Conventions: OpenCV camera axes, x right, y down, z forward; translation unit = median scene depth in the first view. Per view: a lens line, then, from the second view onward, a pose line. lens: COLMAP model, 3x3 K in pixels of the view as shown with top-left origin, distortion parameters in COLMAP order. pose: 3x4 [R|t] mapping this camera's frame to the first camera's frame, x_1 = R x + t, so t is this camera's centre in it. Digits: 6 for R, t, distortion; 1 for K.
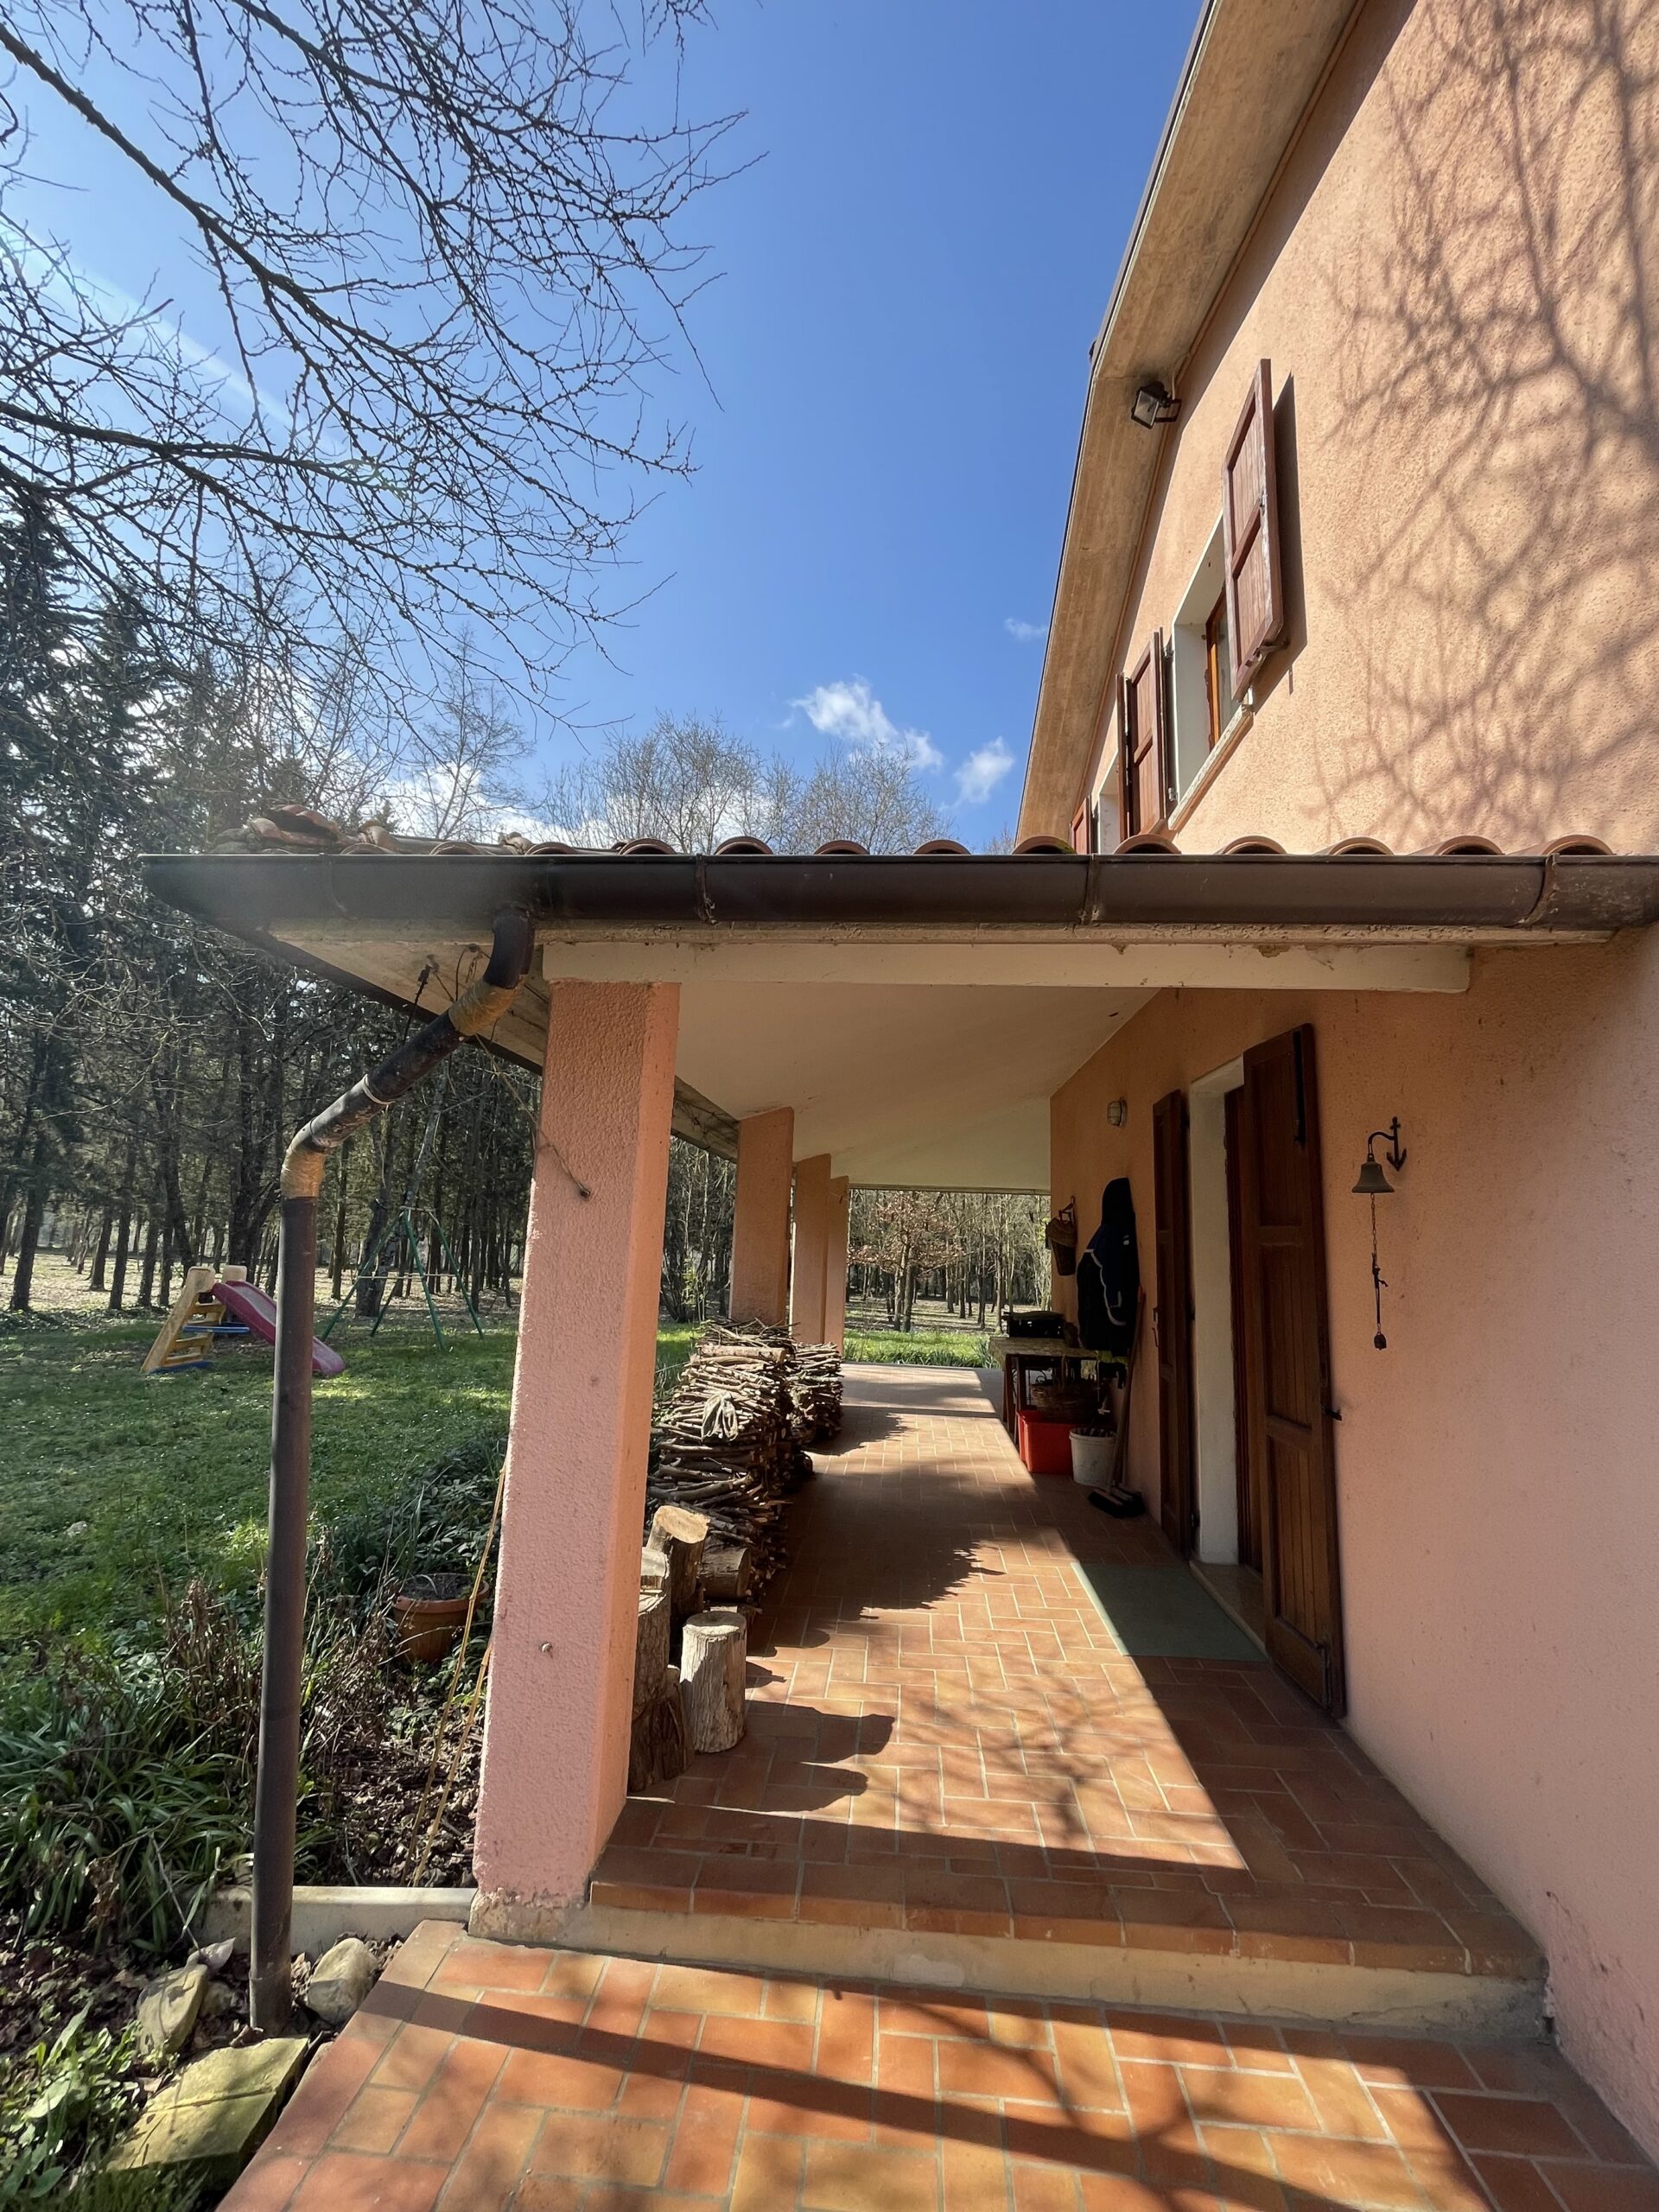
lens RADIAL K [[886.5, 0, 834.4], [0, 886.5, 1102.0], [0, 0, 1]] dist [0.001824, -0.001385]
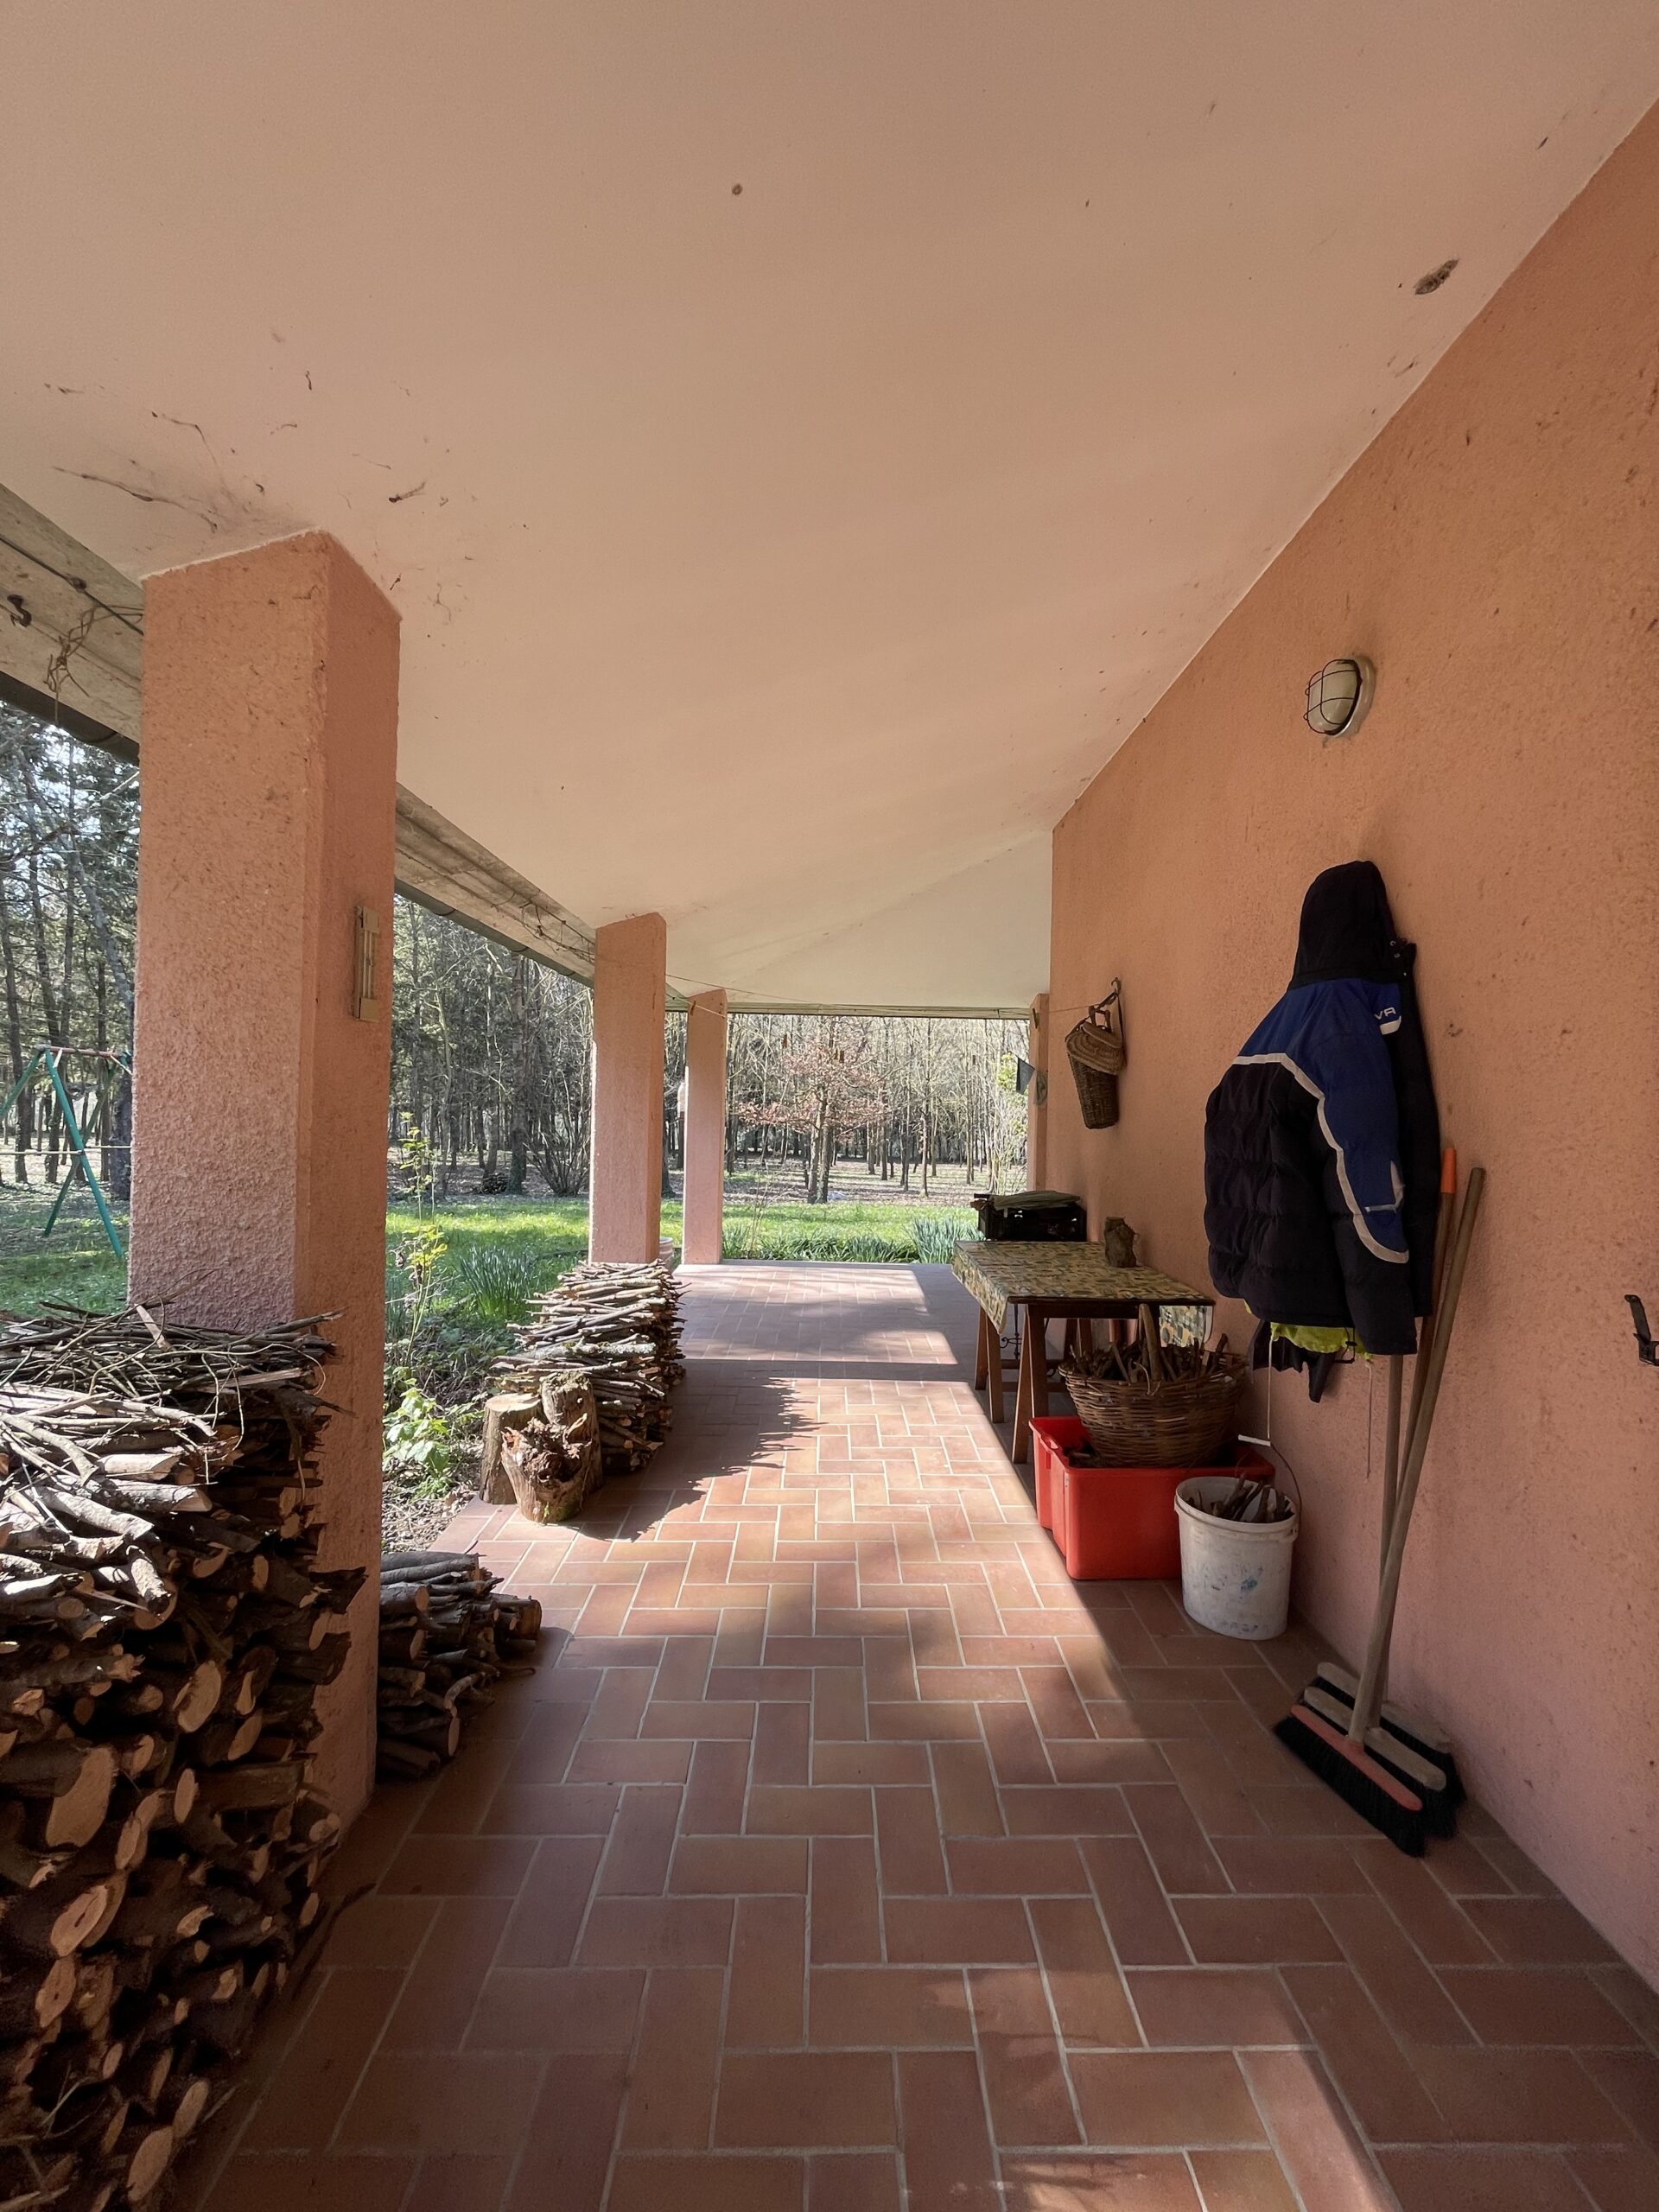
lens RADIAL K [[886.5, 0, 830.4], [0, 886.5, 1106.5], [0, 0, 1]] dist [0.001824, -0.001385]
pose [[0.996362, -0.018583, 0.083170, 0.033094], [0.005259, 0.987483, 0.157637, 0.056826], [-0.085058, -0.156627, 0.983988, 0.285173]]
